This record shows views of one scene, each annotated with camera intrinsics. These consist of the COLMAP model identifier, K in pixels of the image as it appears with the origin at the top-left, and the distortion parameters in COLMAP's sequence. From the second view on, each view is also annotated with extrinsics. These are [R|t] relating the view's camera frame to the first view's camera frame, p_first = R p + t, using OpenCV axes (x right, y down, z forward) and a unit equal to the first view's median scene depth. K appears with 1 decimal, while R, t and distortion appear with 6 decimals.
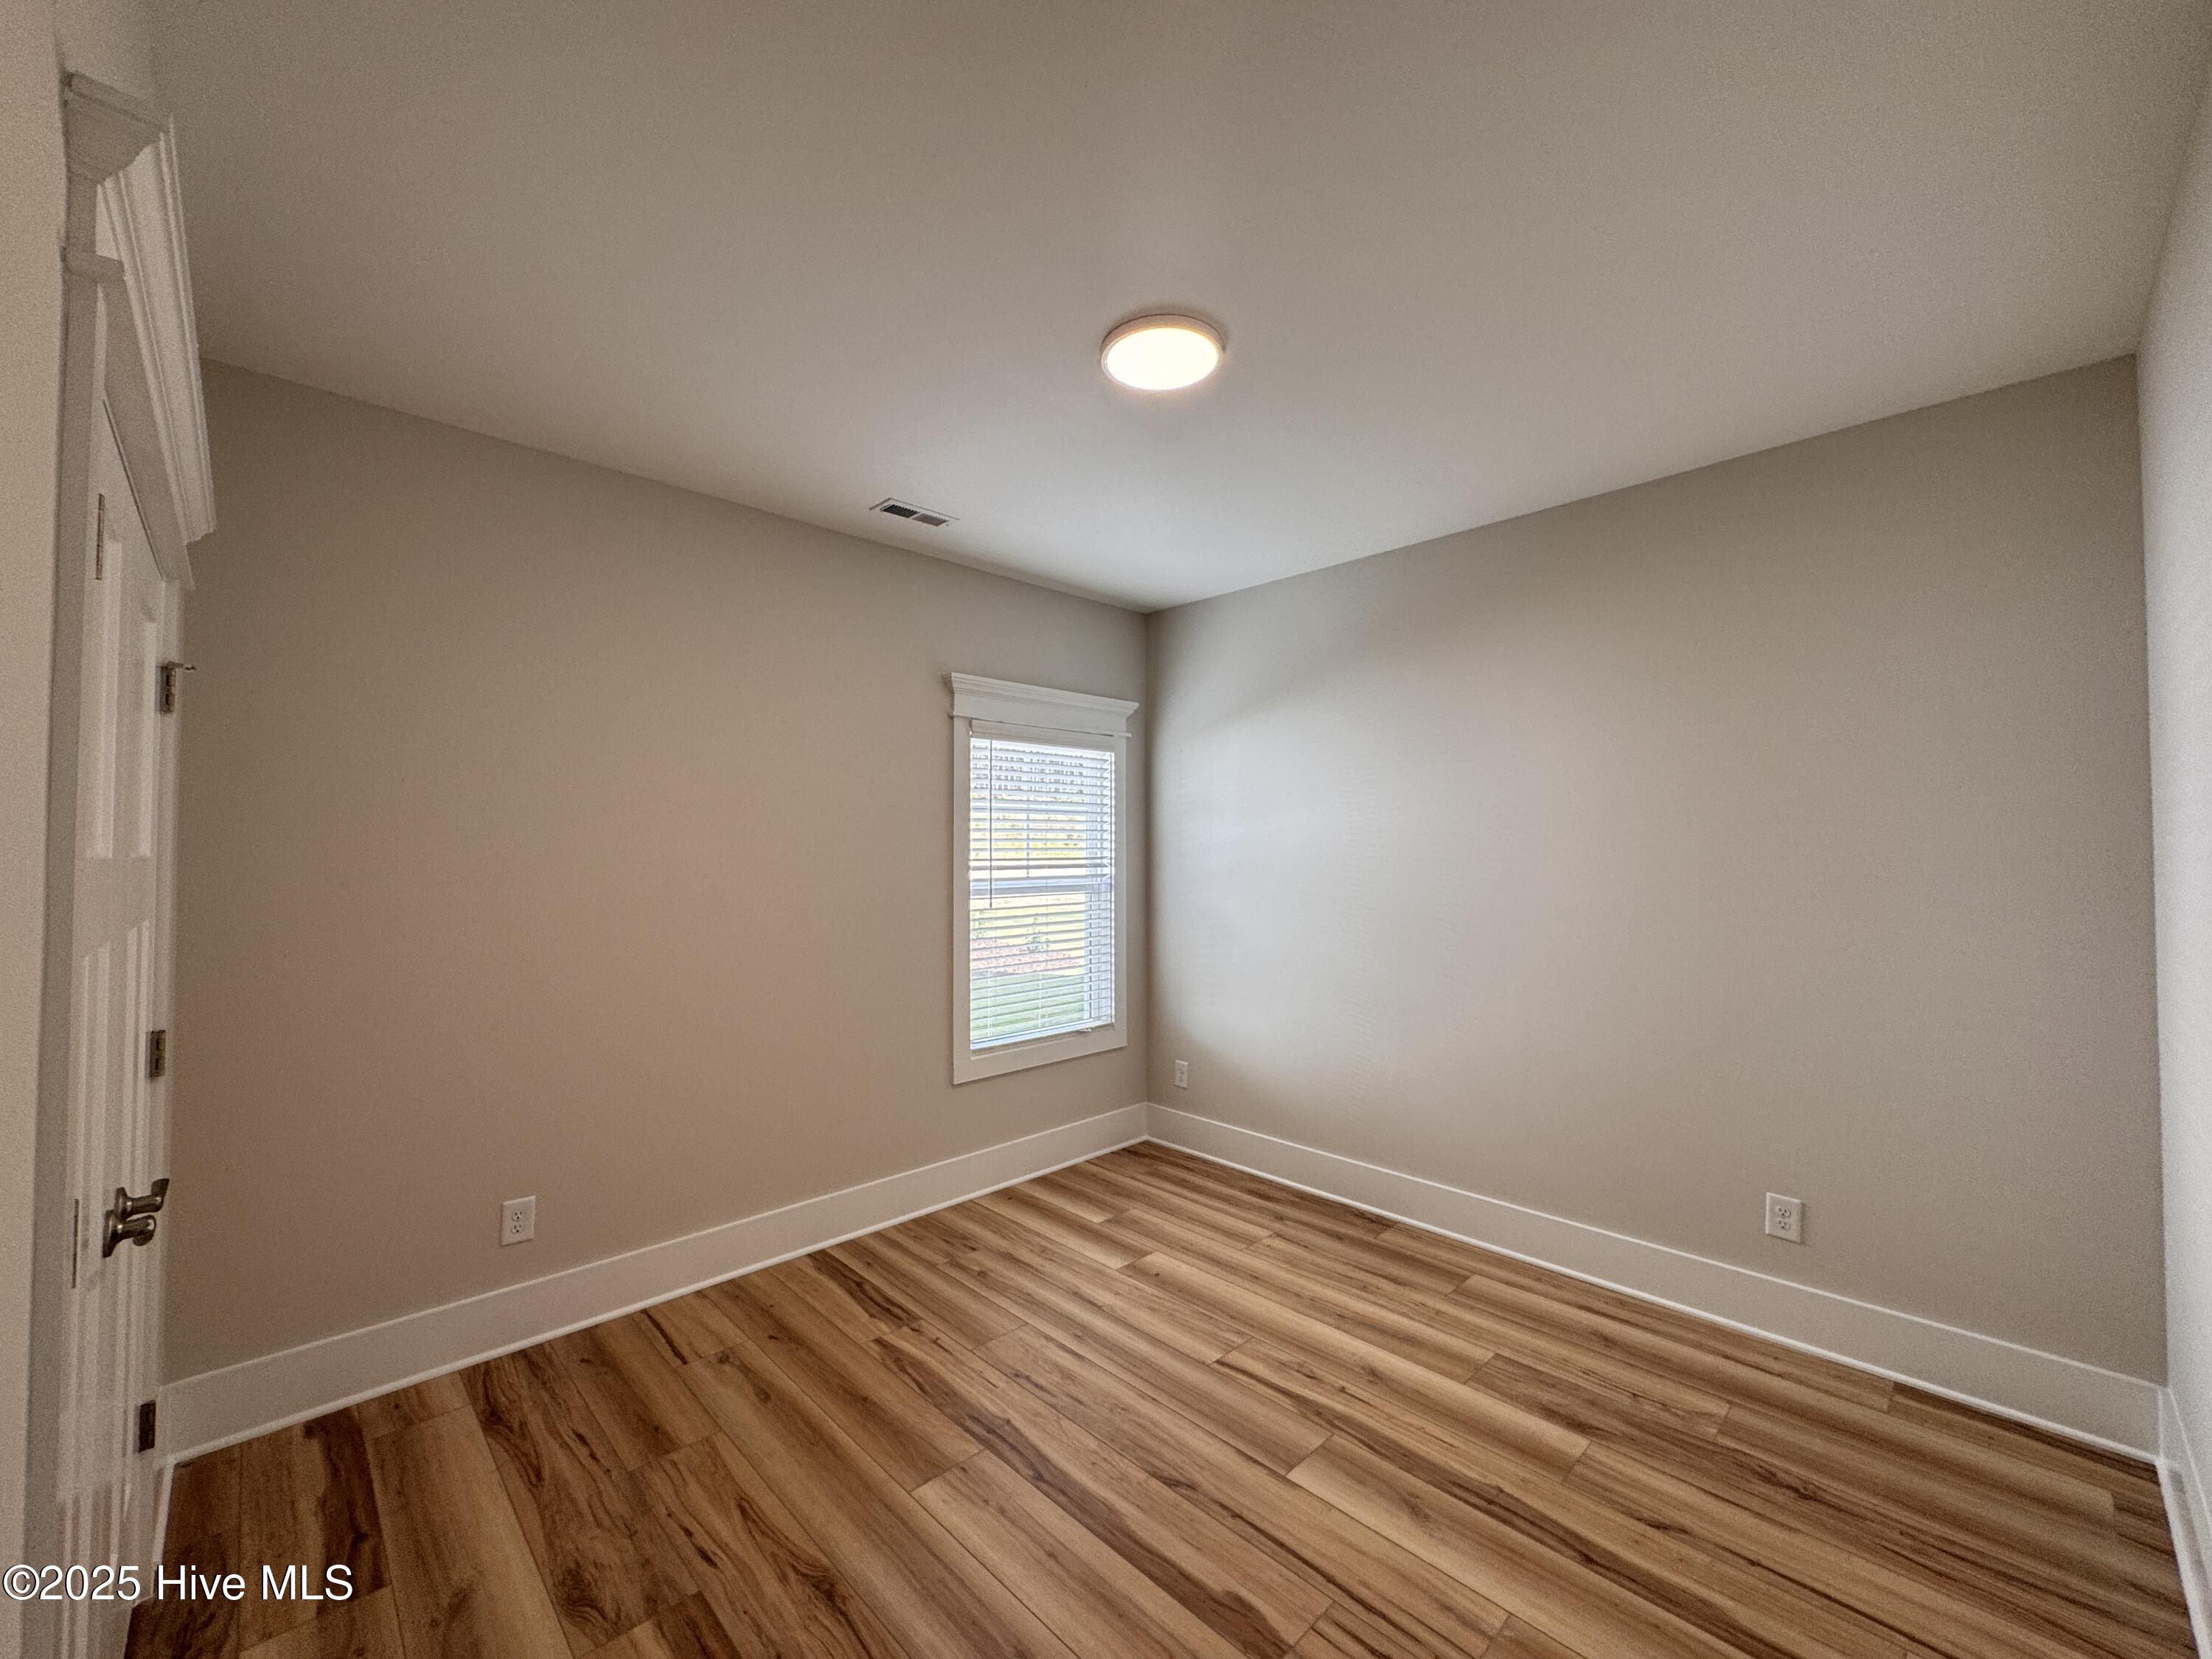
lens RADIAL K [[881.4, 0, 1103.9], [0, 881.4, 826.7], [0, 0, 1]] dist [-0.002233, 0.000107]
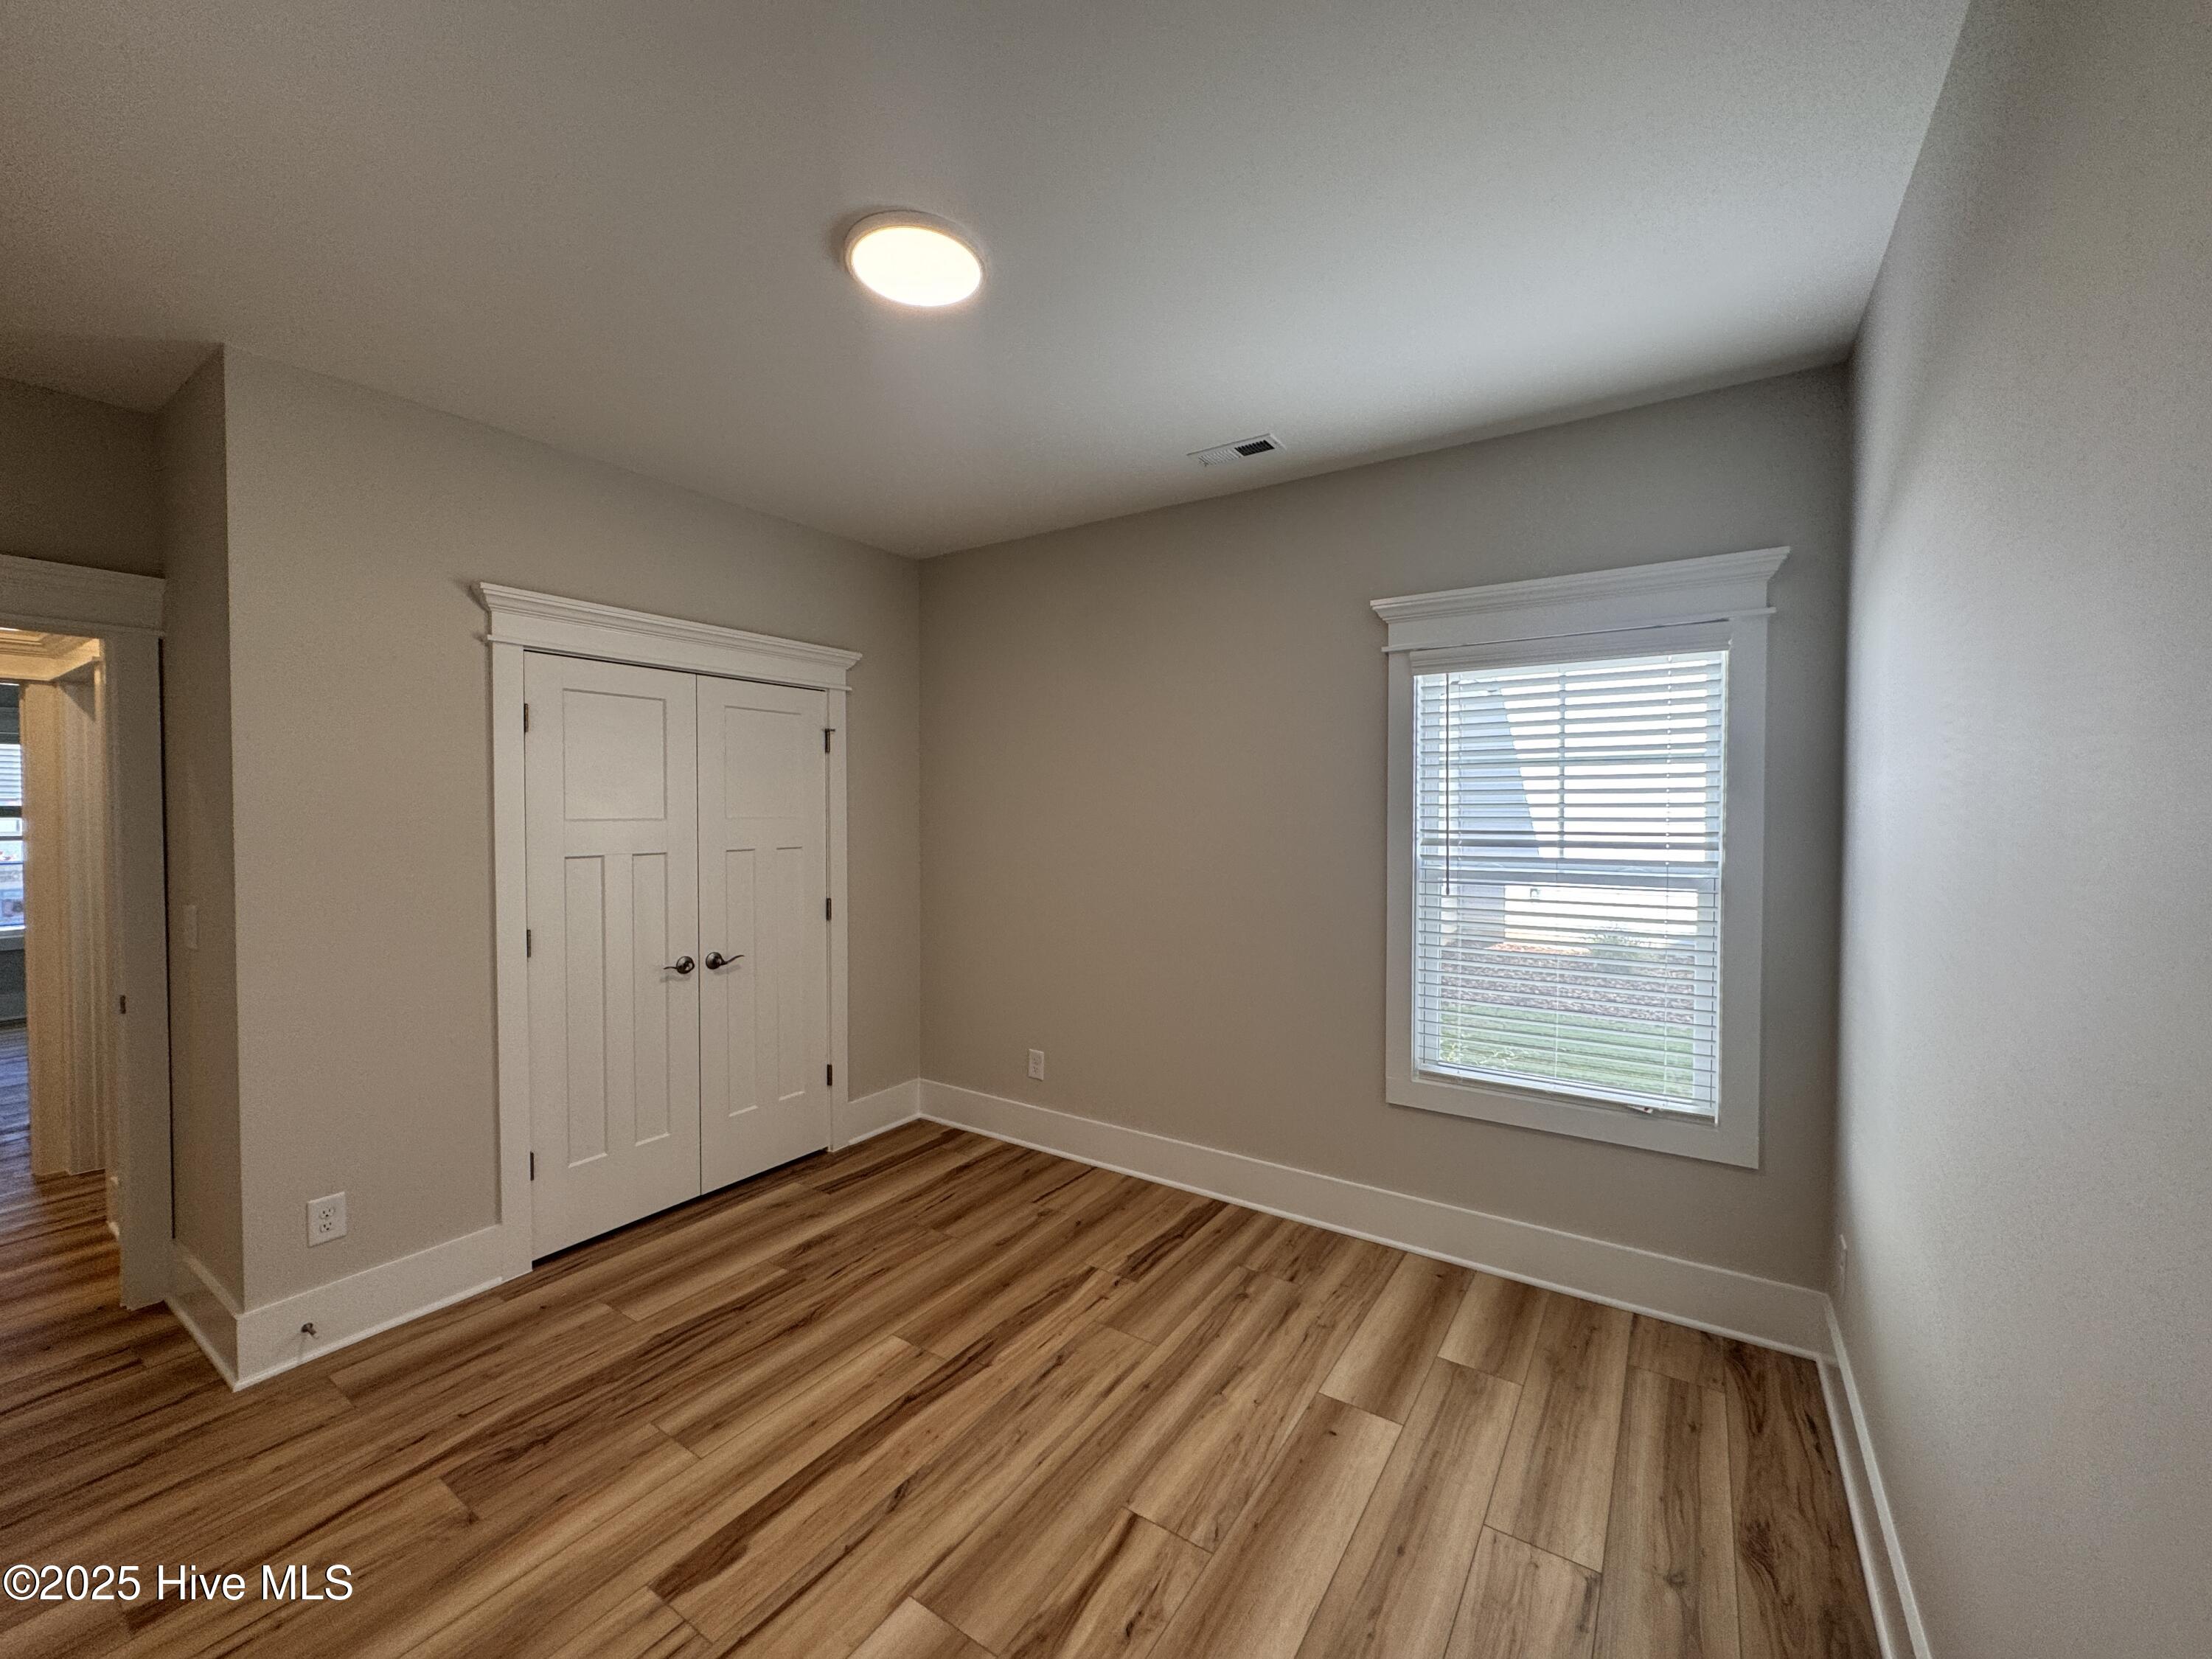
lens RADIAL K [[881.4, 0, 1103.9], [0, 881.4, 826.7], [0, 0, 1]] dist [-0.002233, 0.000107]
pose [[0.214929, 0.024847, -0.976314, 0.694571], [0.026011, 0.999176, 0.031155, 0.002219], [0.976283, -0.032091, 0.214105, 0.694401]]
